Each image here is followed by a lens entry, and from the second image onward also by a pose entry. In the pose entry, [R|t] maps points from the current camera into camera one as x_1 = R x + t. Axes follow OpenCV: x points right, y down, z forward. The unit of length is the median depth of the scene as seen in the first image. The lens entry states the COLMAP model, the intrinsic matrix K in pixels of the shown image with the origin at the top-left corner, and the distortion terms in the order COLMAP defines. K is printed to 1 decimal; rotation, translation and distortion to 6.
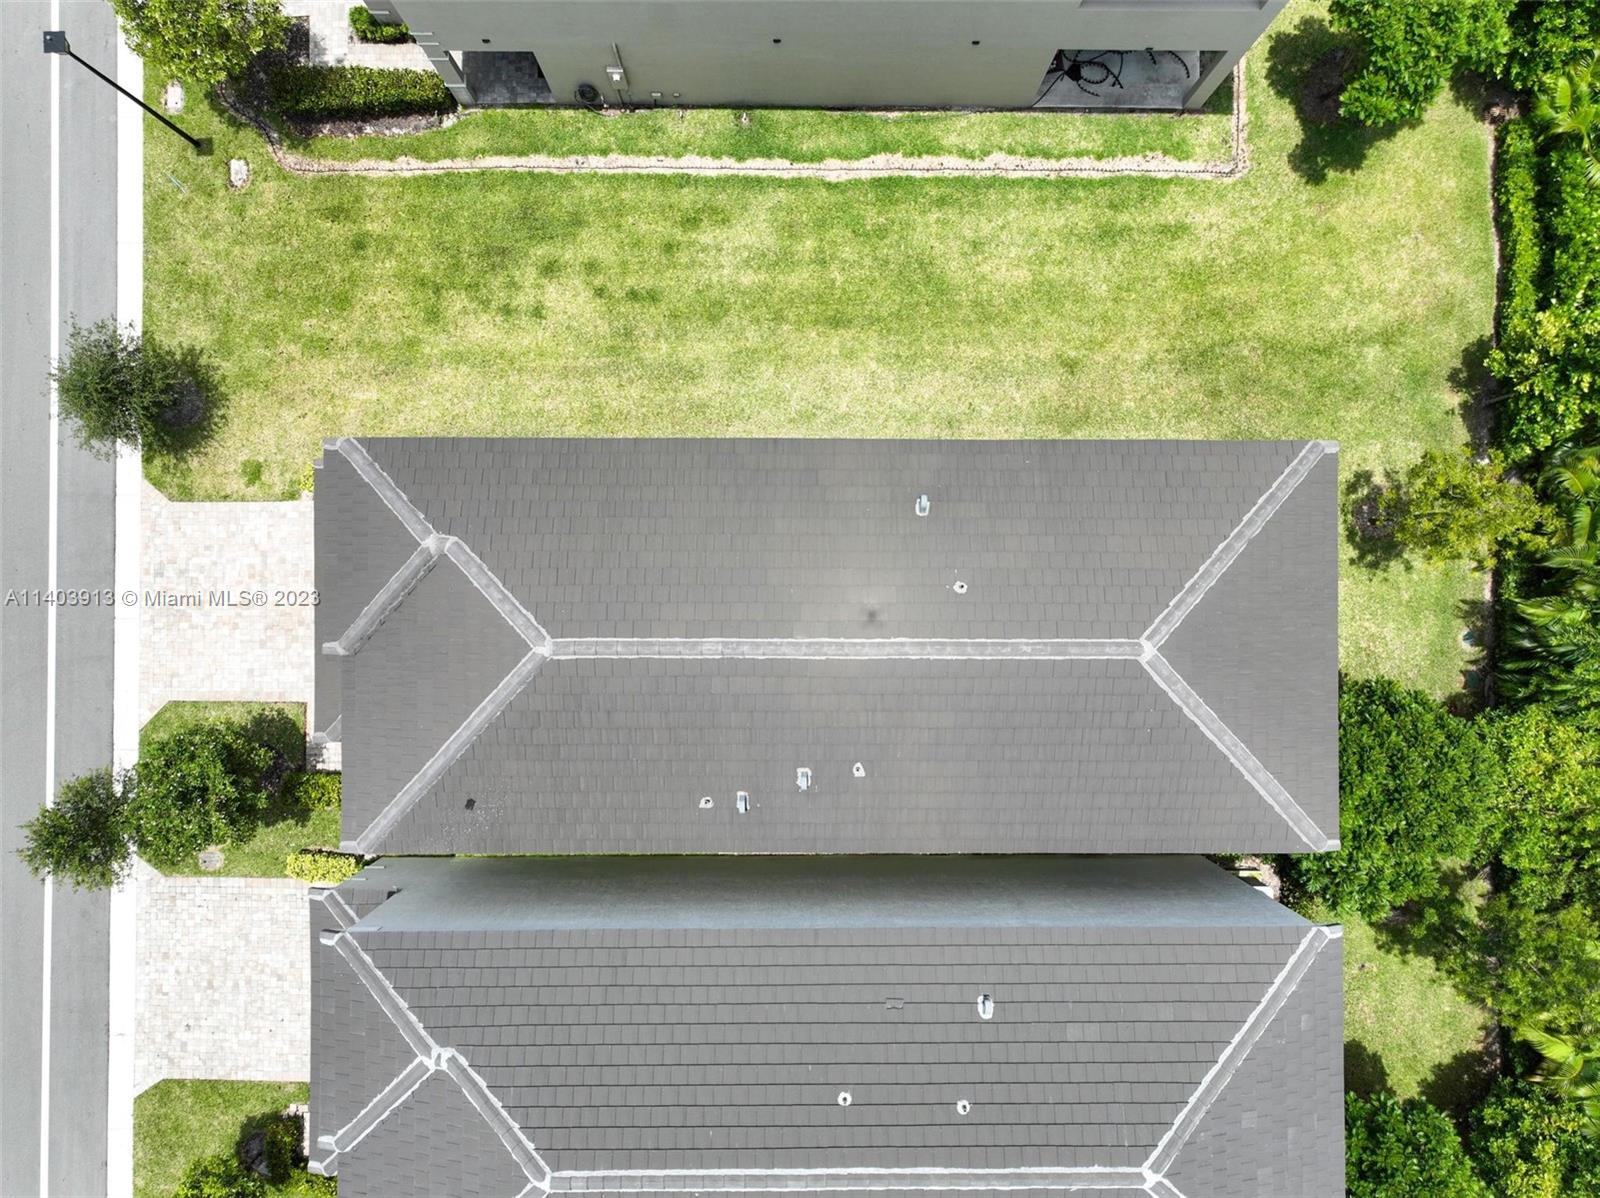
lens RADIAL K [[1136.2, 0, 800.2], [0, 1136.2, 600.1], [0, 0, 1]] dist [0.002942, 0.013911]
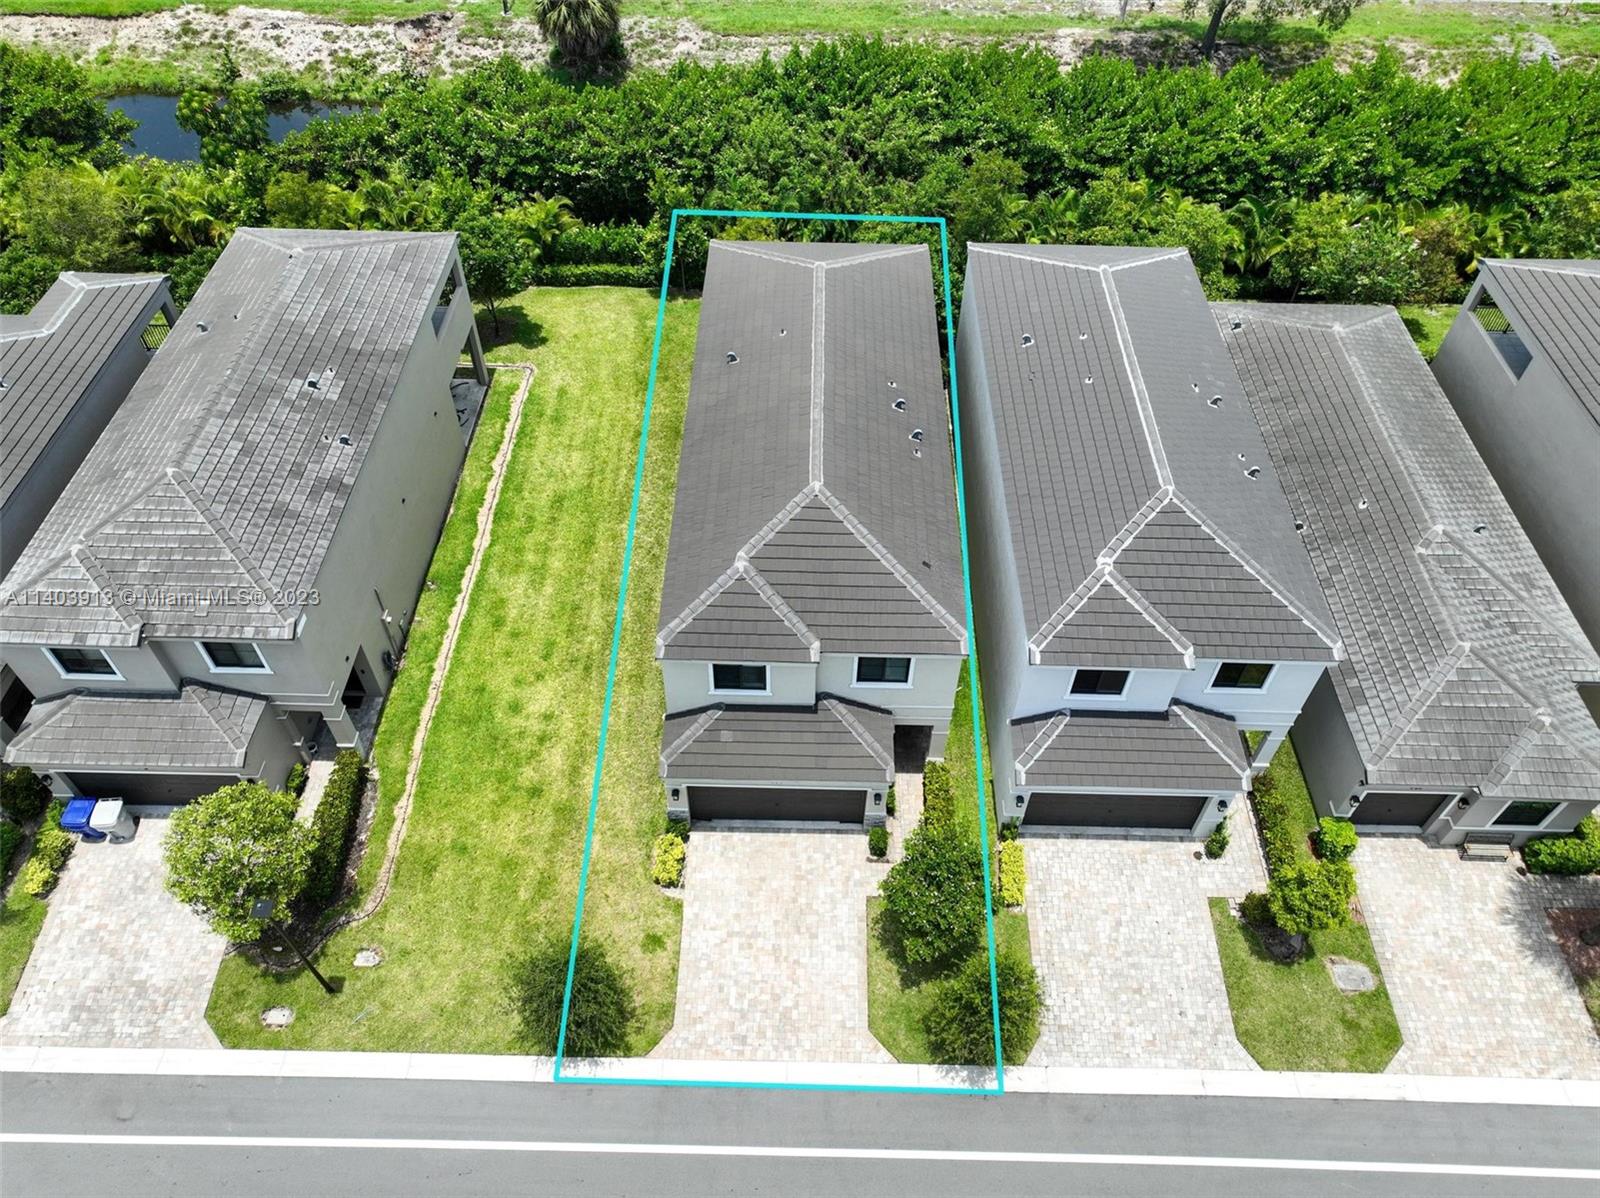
lens RADIAL K [[1136.2, 0, 798.9], [0, 1136.2, 601.7], [0, 0, 1]] dist [0.002942, 0.013911]
pose [[0.017555, -0.750959, 0.660115, -0.949847], [0.999659, 0.025961, 0.002949, 0.013443], [-0.019352, 0.659838, 0.751159, -0.018820]]
